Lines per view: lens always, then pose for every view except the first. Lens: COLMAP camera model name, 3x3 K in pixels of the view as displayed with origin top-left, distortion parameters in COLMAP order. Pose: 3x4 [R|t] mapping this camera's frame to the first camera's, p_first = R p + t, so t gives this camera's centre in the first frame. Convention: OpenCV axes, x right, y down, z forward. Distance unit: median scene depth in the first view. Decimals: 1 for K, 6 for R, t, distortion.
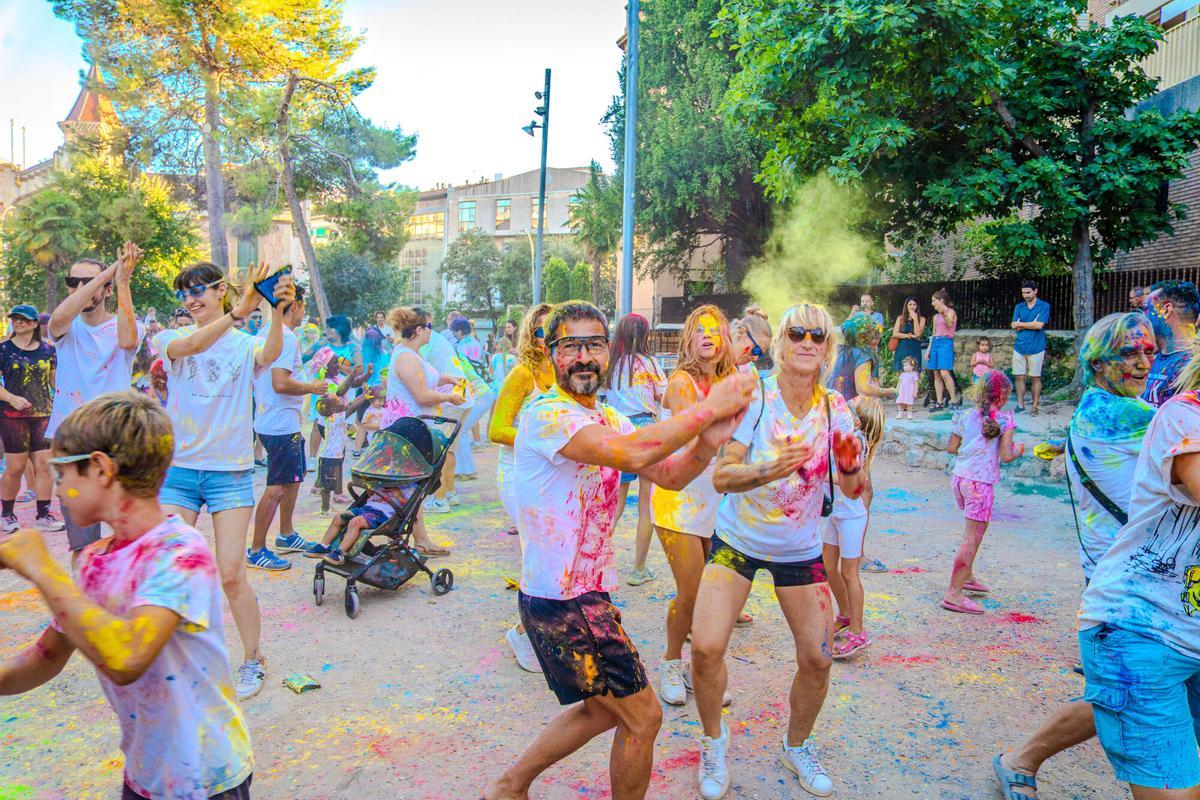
lens RADIAL K [[843.9, 0, 605.9], [0, 843.9, 399.7], [0, 0, 1]] dist [-0.131081, 0.086695]
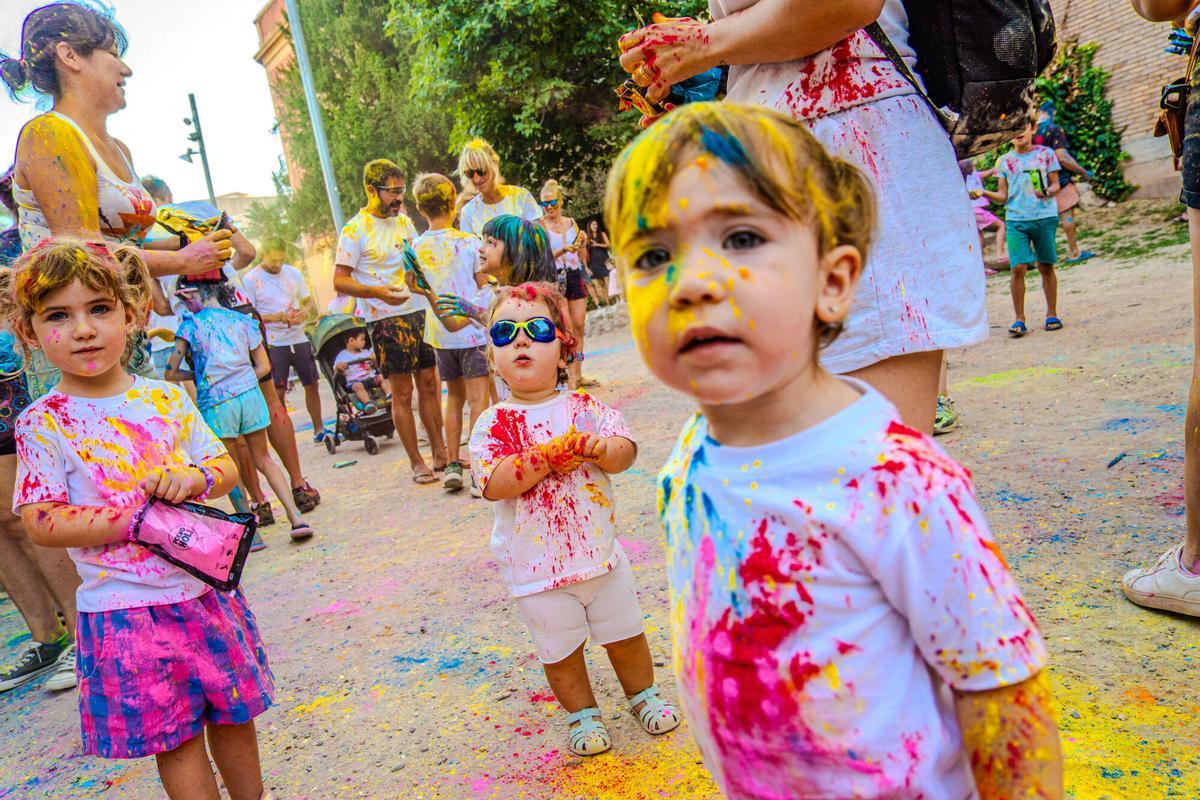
lens RADIAL K [[843.9, 0, 605.9], [0, 843.9, 399.7], [0, 0, 1]] dist [-0.131081, 0.086695]
pose [[0.902280, -0.258789, 0.344846, -0.085063], [0.256343, 0.965102, 0.053545, 0.050895], [-0.346668, 0.040086, 0.937131, -0.118394]]
